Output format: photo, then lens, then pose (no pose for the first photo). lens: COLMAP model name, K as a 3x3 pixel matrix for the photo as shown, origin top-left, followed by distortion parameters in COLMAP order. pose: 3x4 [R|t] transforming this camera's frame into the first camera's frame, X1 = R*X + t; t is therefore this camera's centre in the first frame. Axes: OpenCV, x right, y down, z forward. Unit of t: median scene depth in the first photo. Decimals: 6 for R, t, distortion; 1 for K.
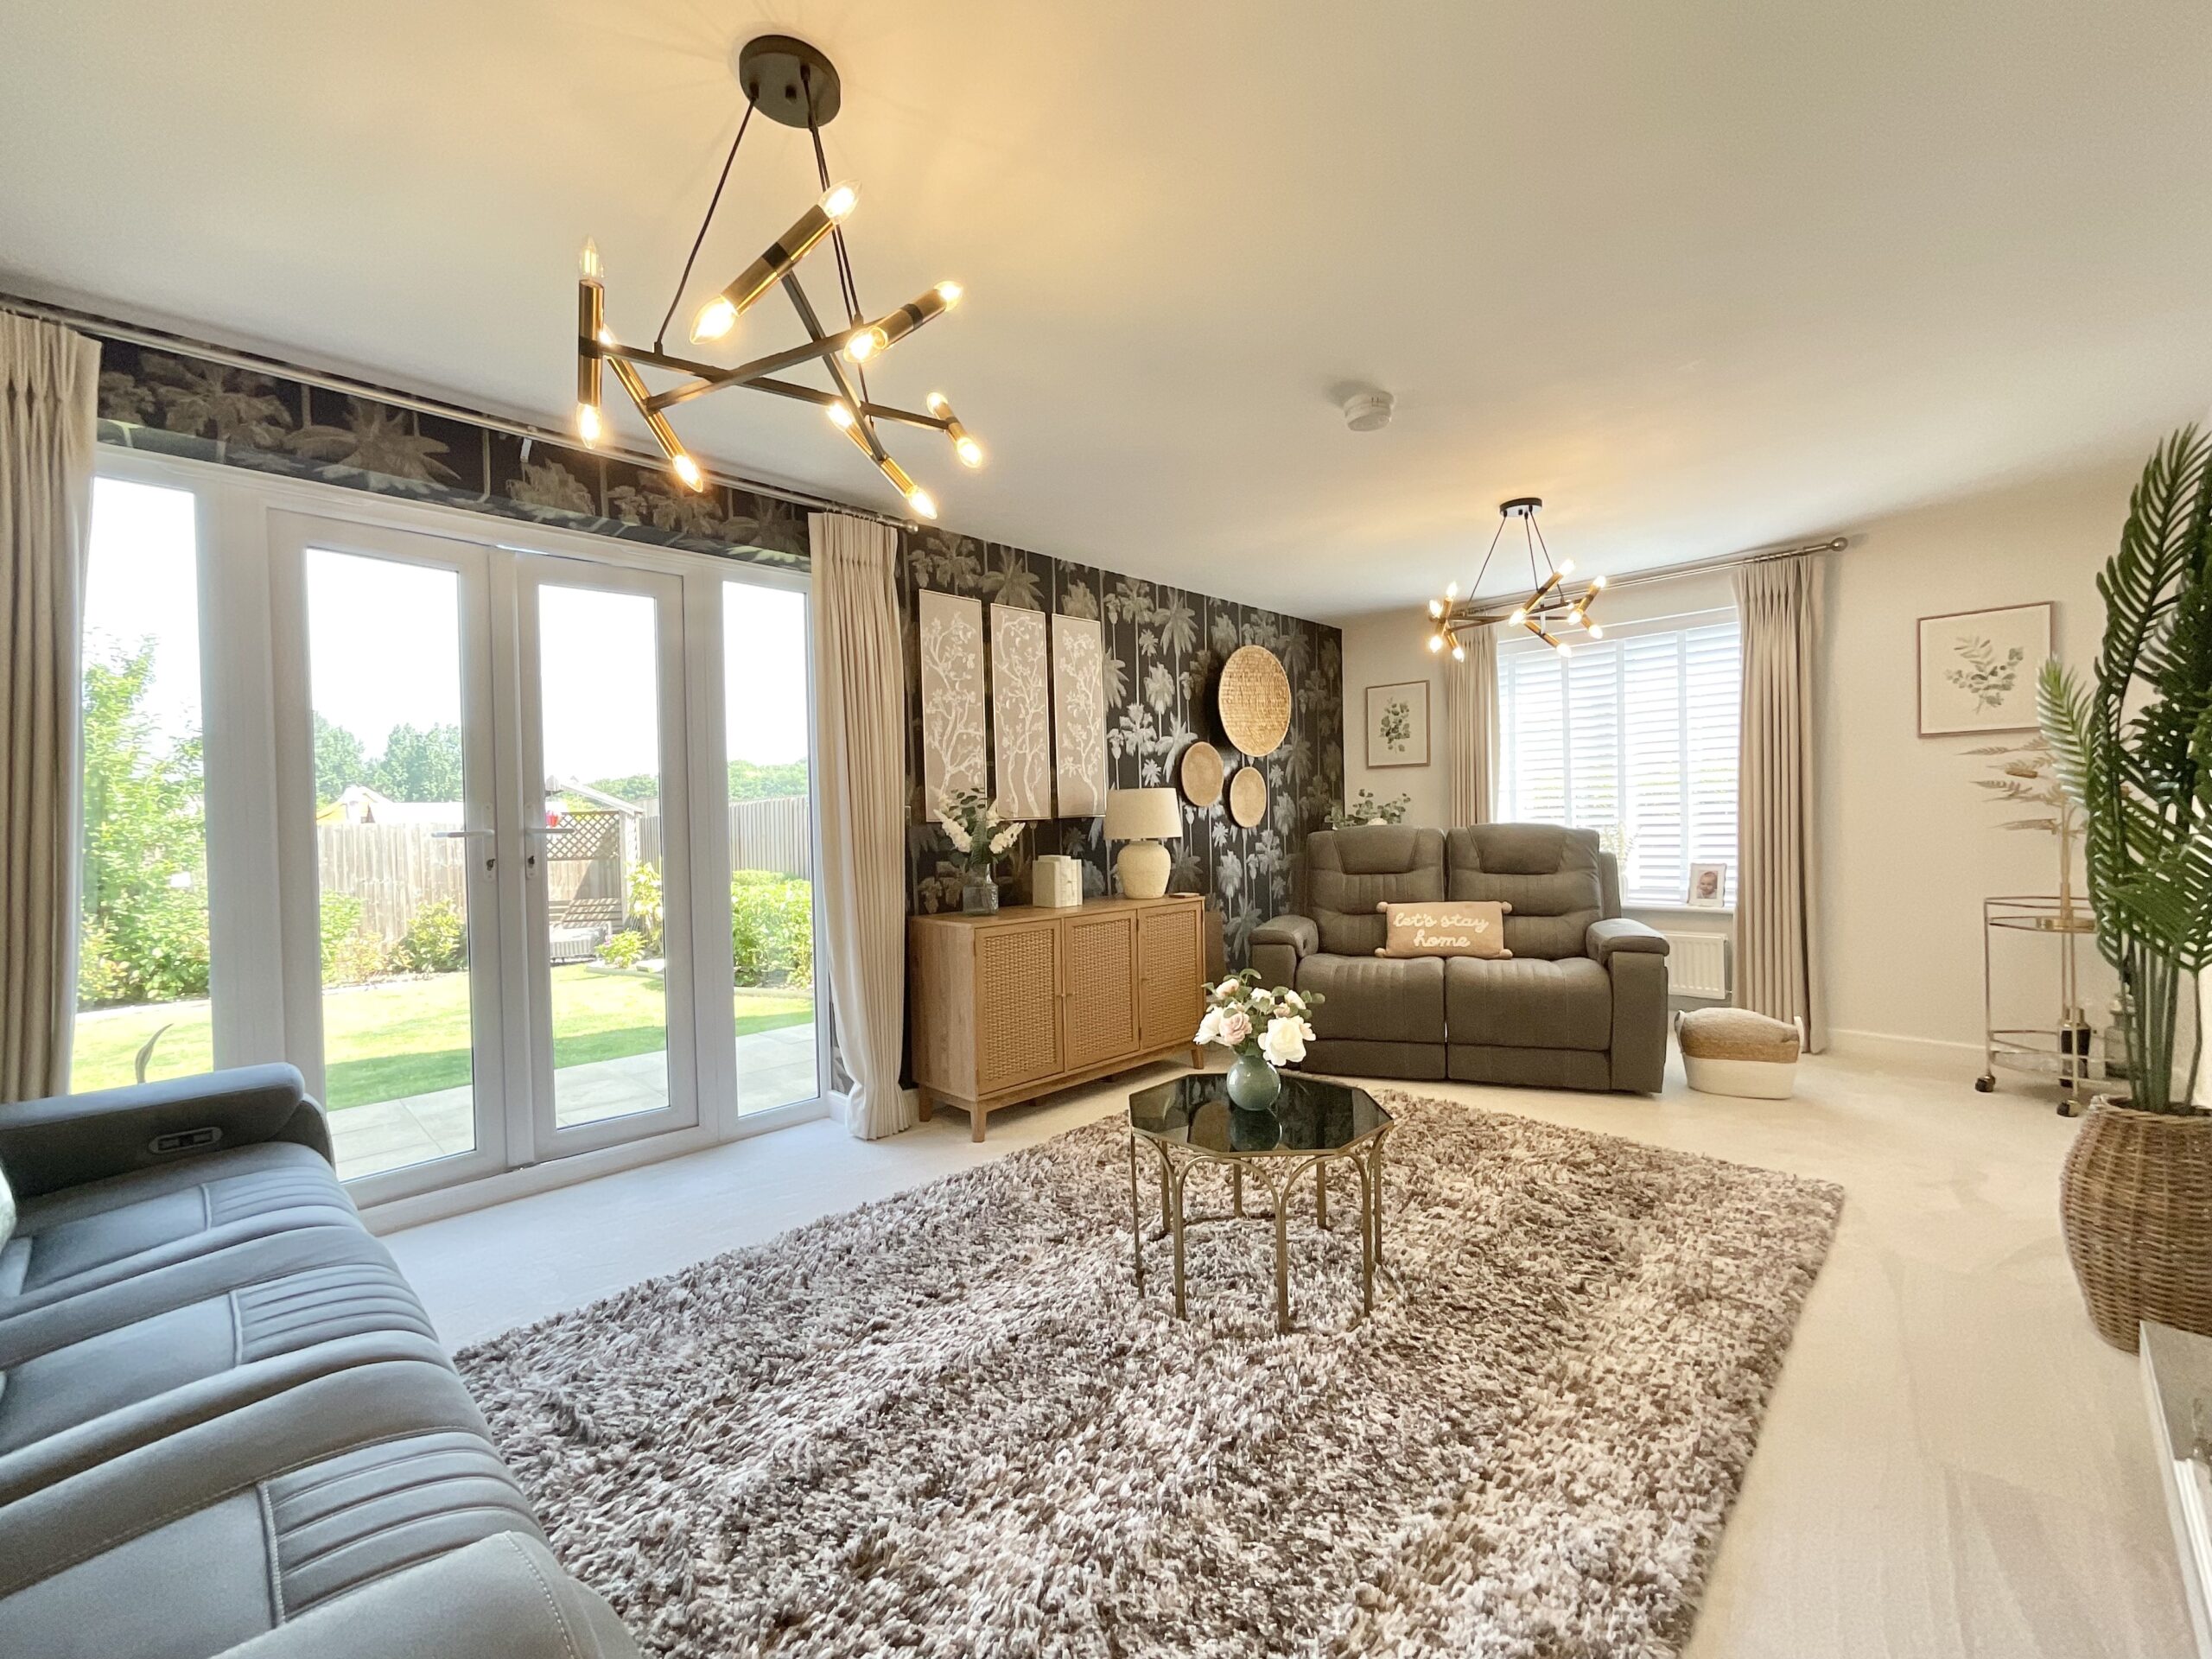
lens RADIAL K [[912.3, 0, 1106.0], [0, 912.3, 829.5], [0, 0, 1]] dist [-0.000983, -0.000077]
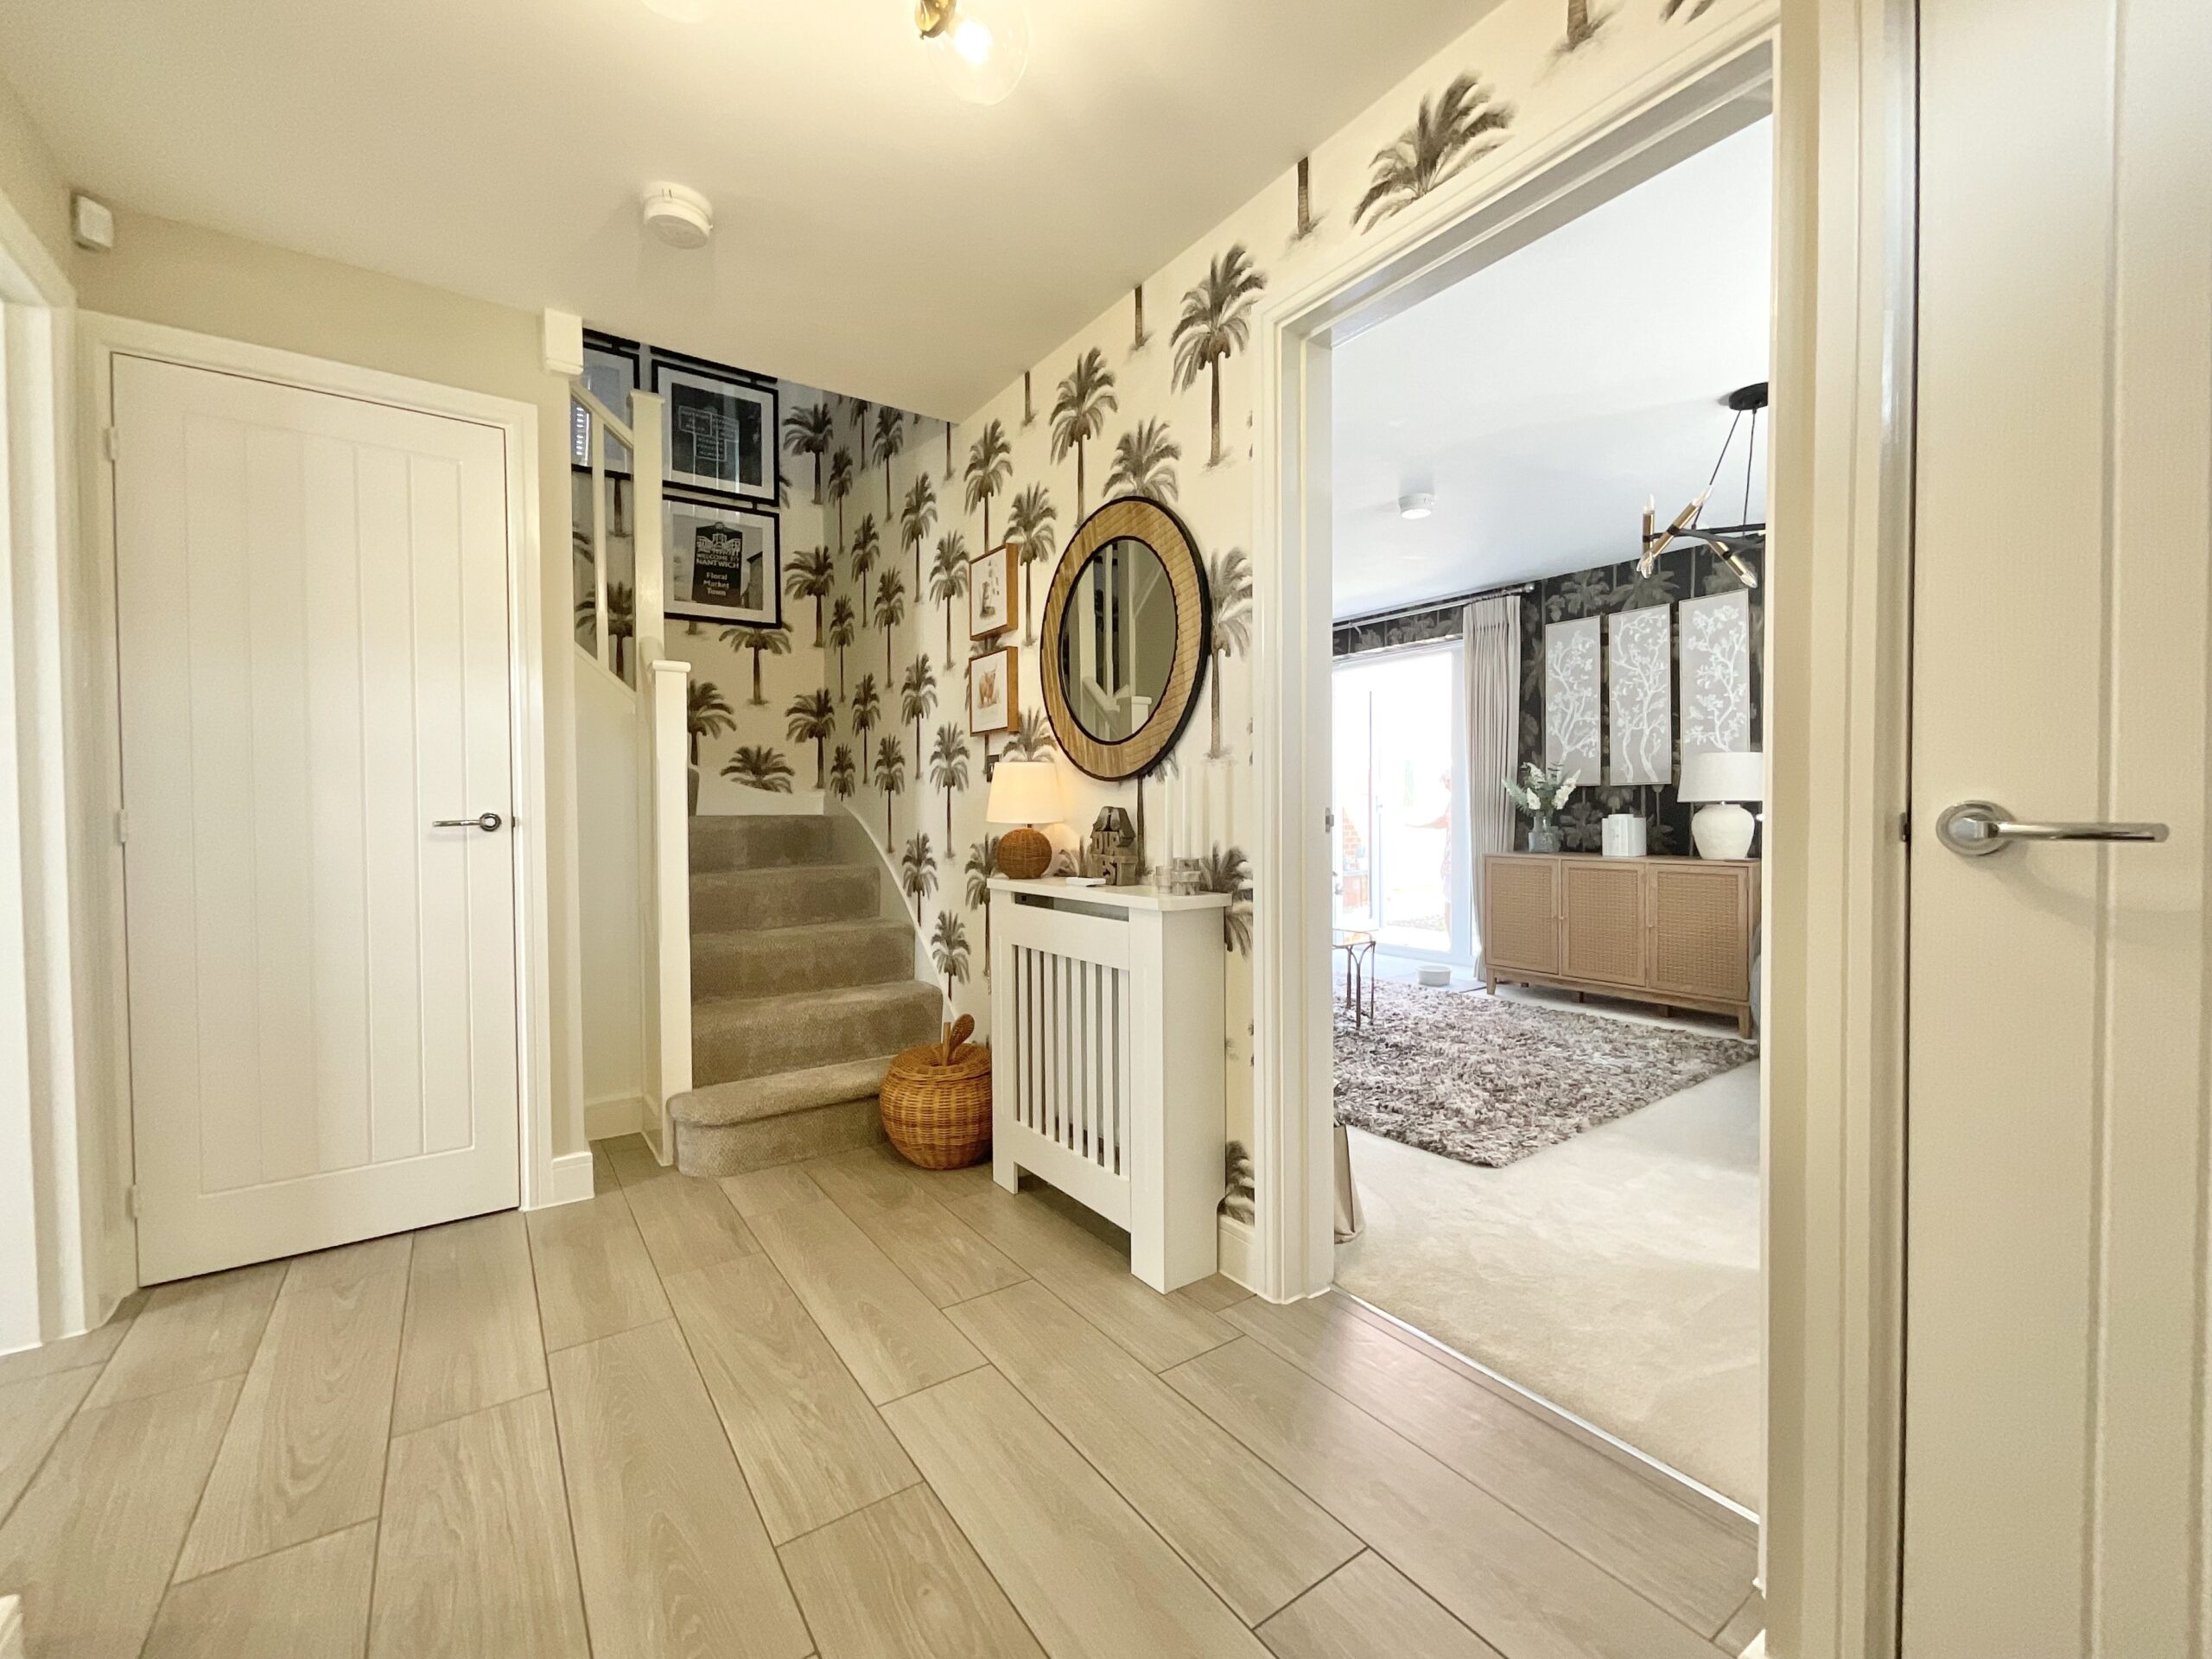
lens RADIAL K [[906.4, 0, 1116.0], [0, 906.4, 829.8], [0, 0, 1]] dist [-0.010599, 0.000084]
pose [[-0.169524, 0.046546, -0.984426, 1.200854], [0.002087, 0.998899, 0.046871, -0.008285], [0.985524, 0.005891, -0.169435, 0.518145]]
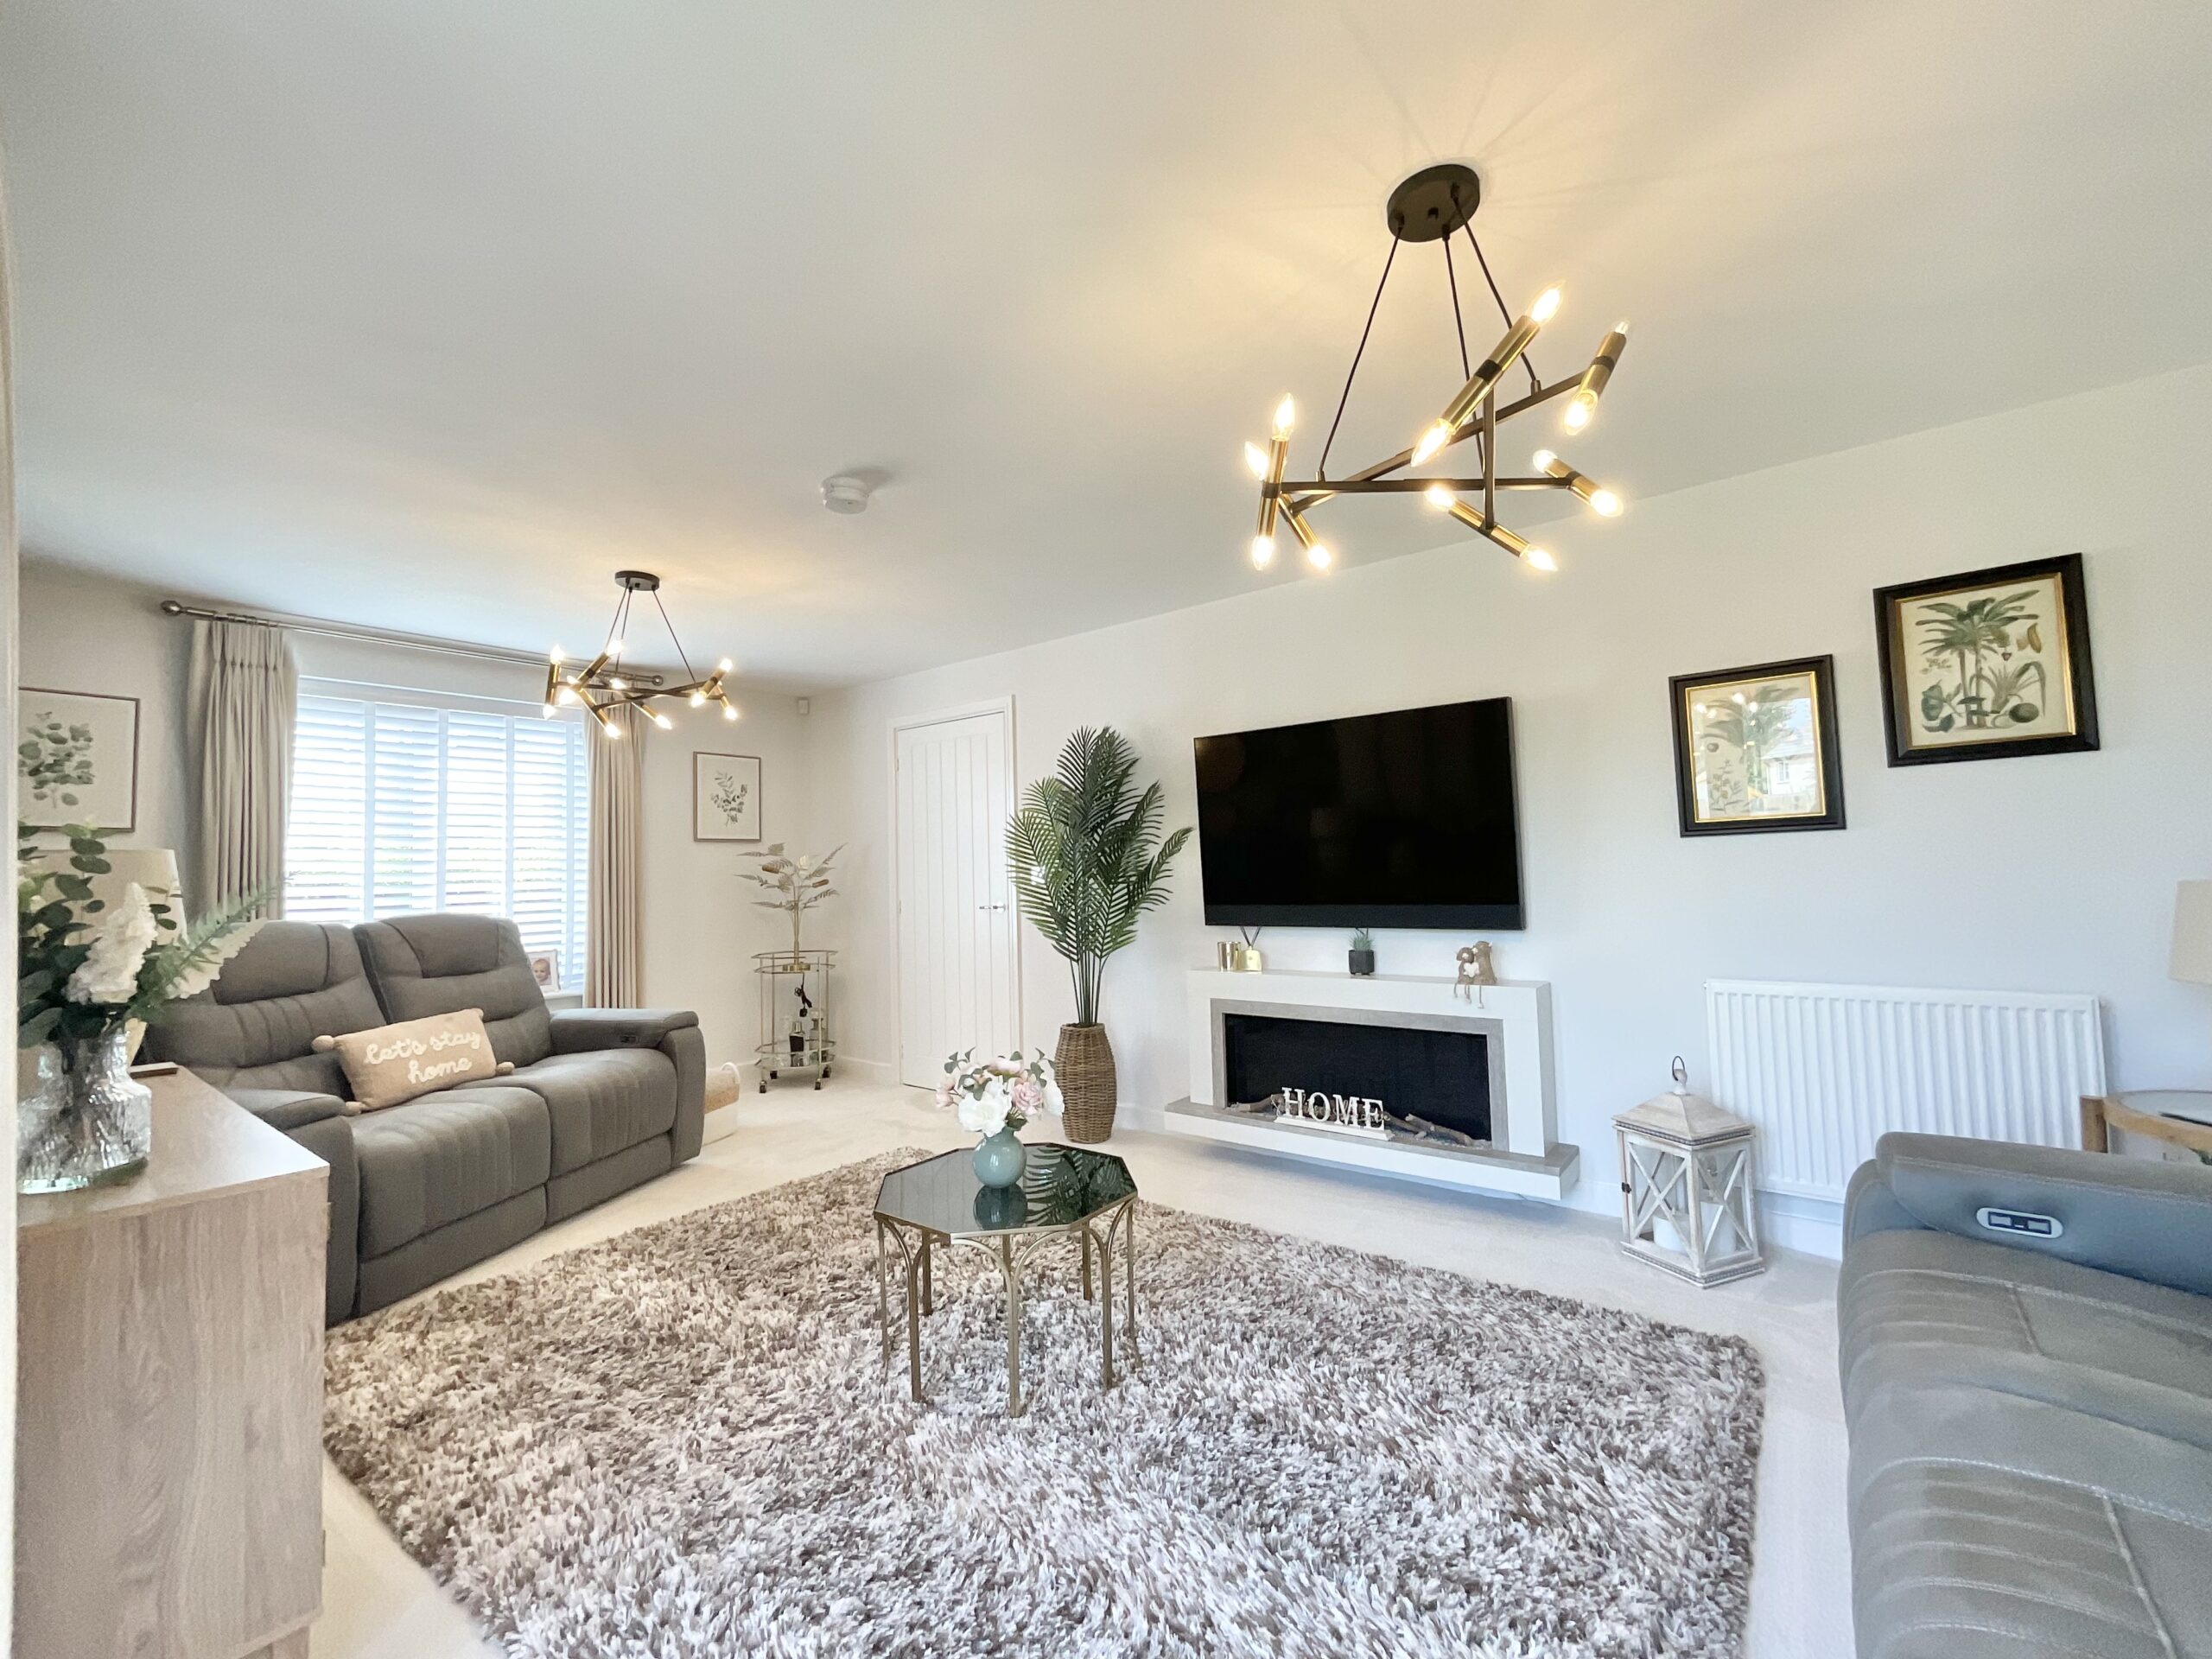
lens RADIAL K [[912.3, 0, 1106.0], [0, 912.3, 829.5], [0, 0, 1]] dist [-0.000983, -0.000077]
pose [[-0.111169, 0.073157, 0.991105, -0.483311], [0.038292, 0.996862, -0.069287, -0.003056], [-0.993064, 0.030249, -0.113622, 0.557016]]
